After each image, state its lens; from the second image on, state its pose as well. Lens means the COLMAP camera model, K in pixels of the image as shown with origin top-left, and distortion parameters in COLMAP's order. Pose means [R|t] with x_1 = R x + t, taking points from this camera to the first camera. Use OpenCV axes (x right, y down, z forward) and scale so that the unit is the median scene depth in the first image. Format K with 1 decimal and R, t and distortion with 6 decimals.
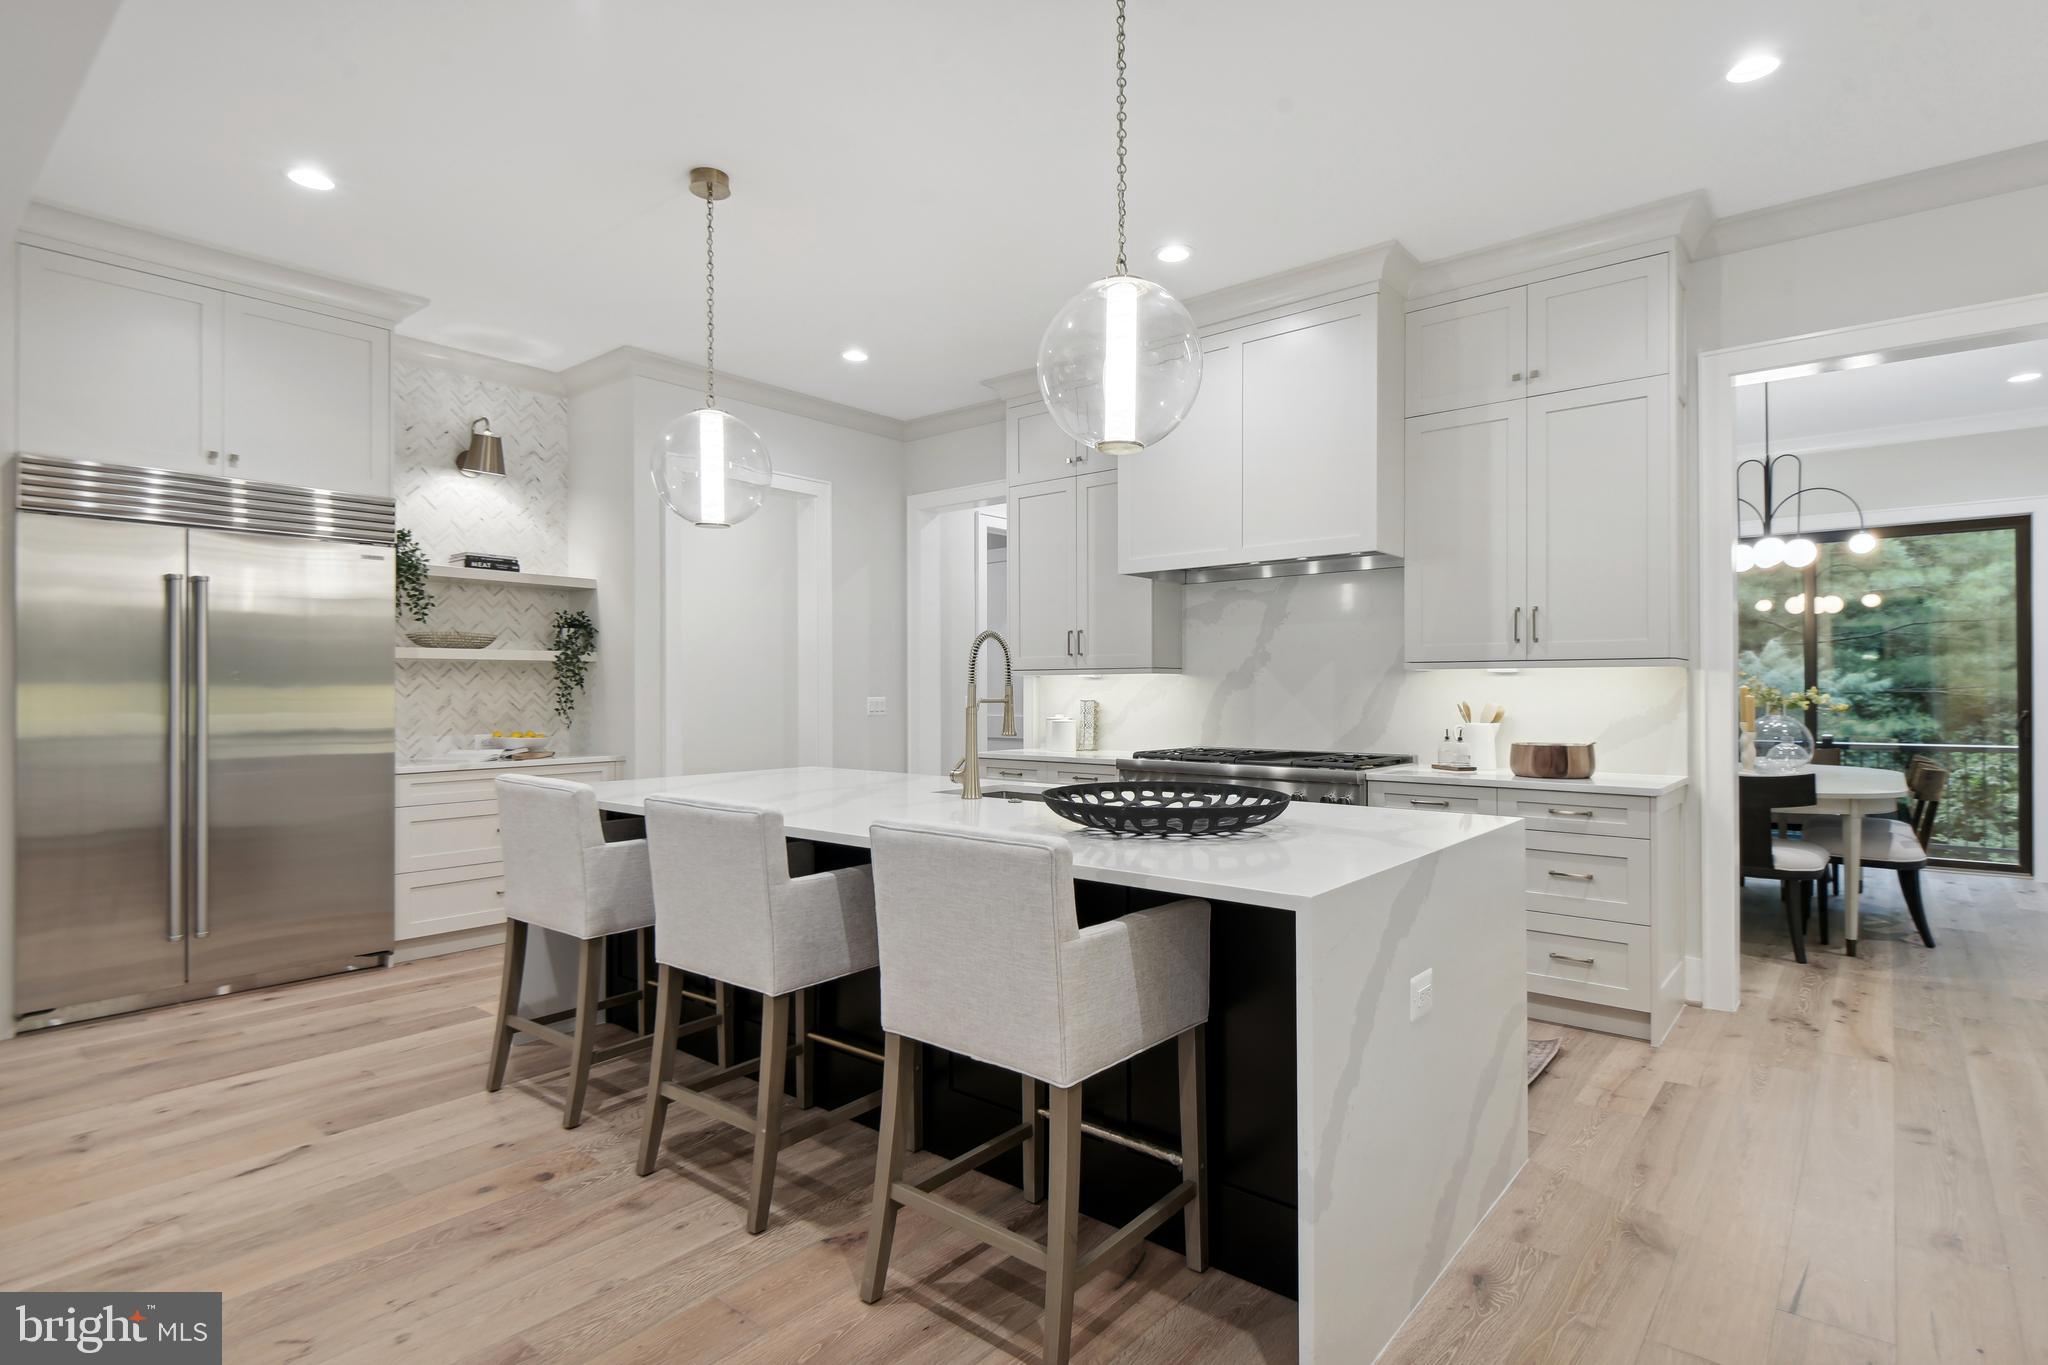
lens RADIAL K [[1032.5, 0, 1016.4], [0, 1032.5, 685.9], [0, 0, 1]] dist [0.011923, -0.006988]
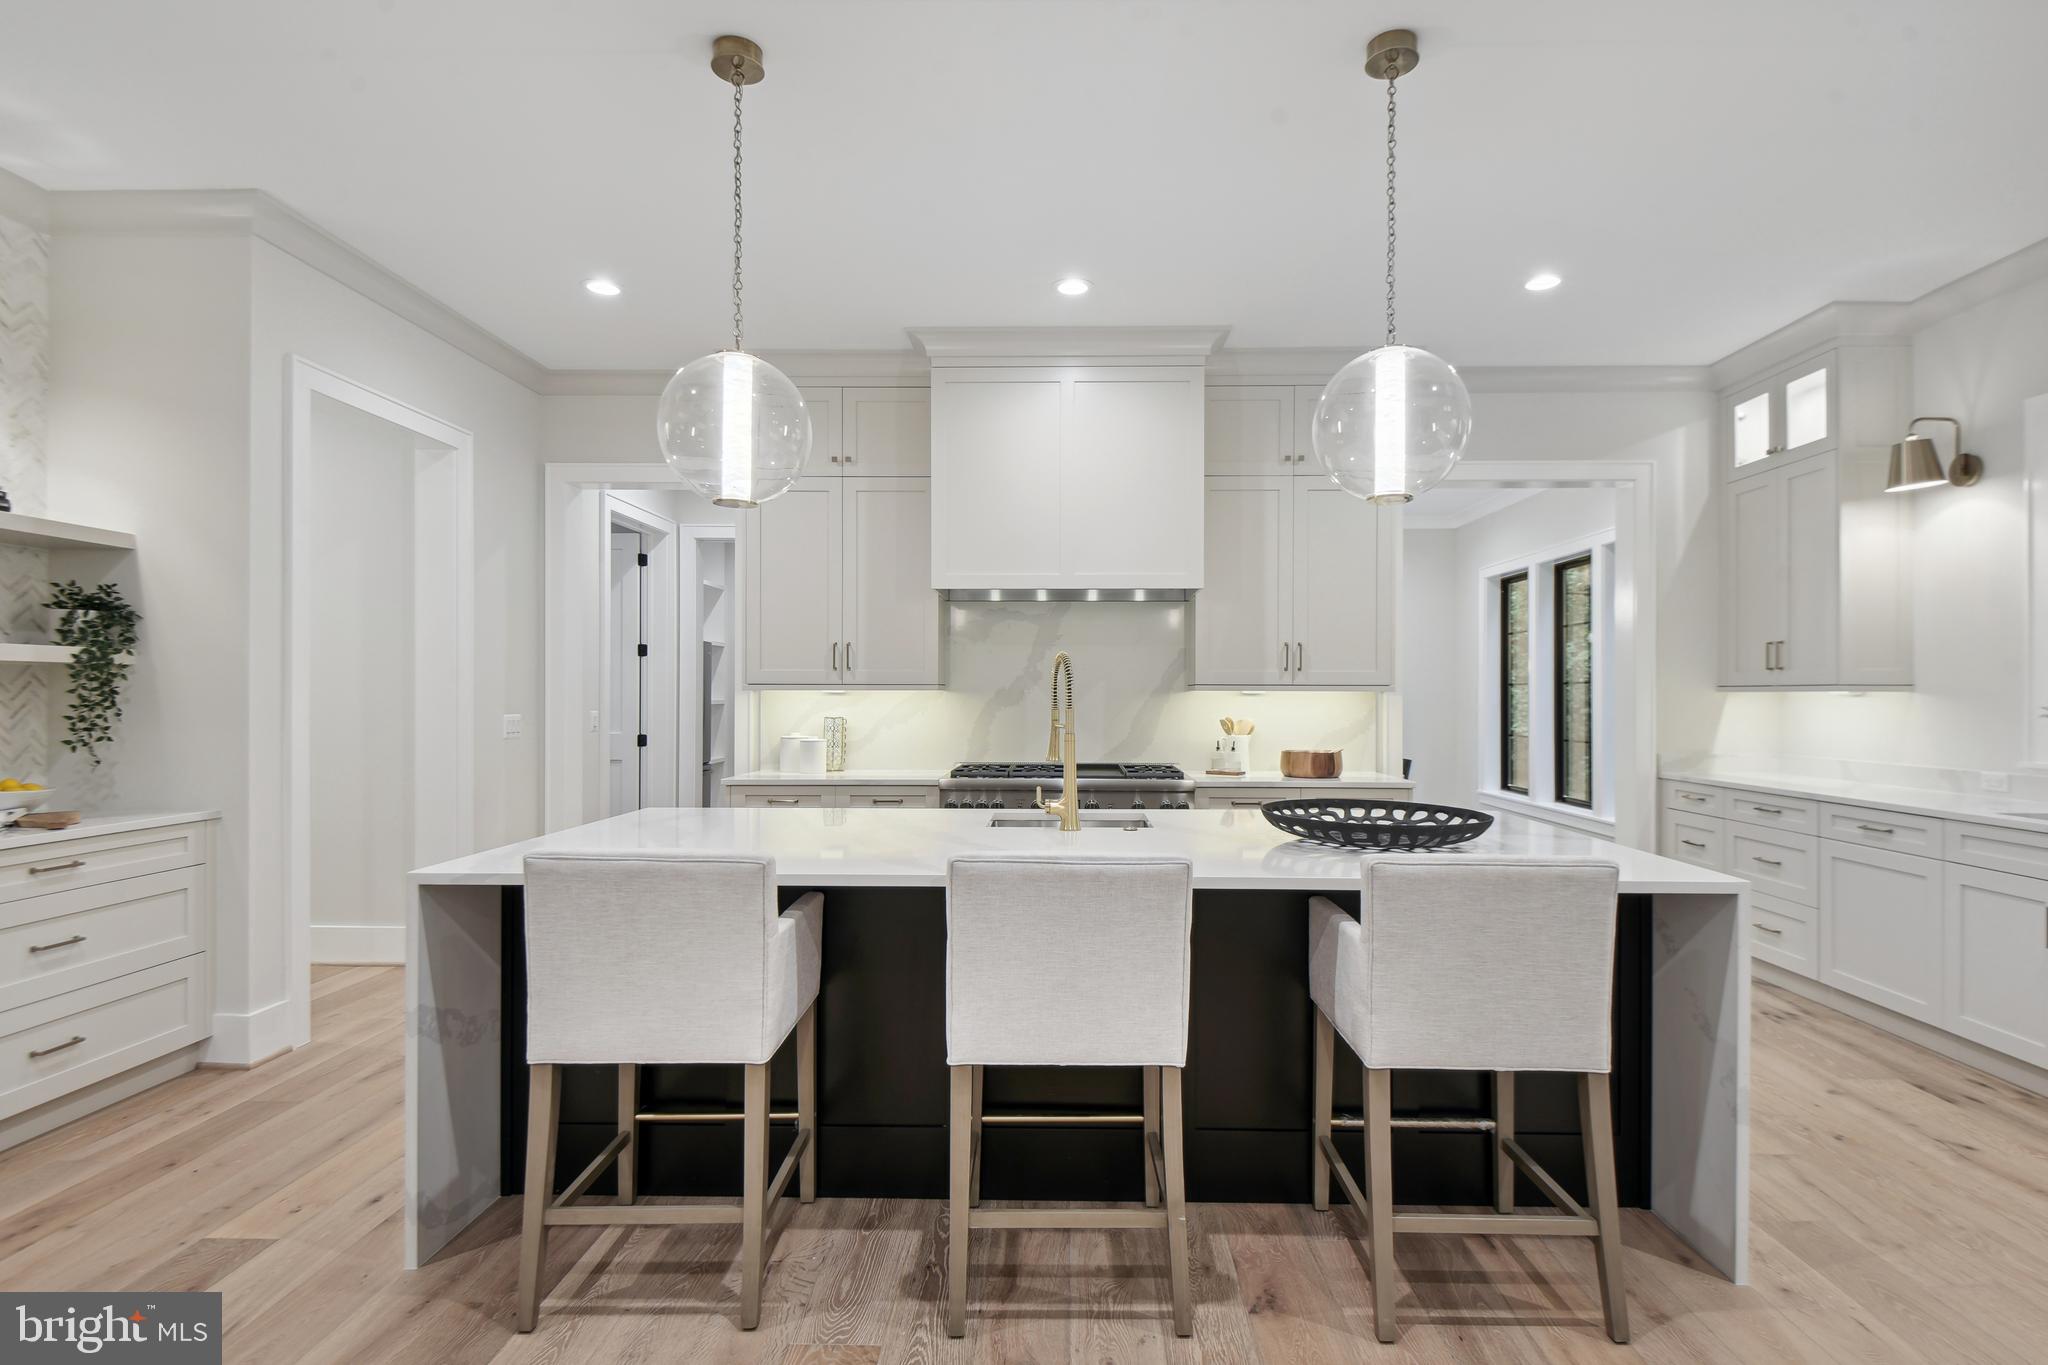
lens RADIAL K [[1032.5, 0, 1029.4], [0, 1032.5, 687.2], [0, 0, 1]] dist [0.011923, -0.006988]
pose [[0.776811, 0.007544, 0.629689, -0.507172], [-0.006470, 0.999971, -0.003999, -0.014108], [-0.629701, -0.000968, 0.776837, 0.214965]]
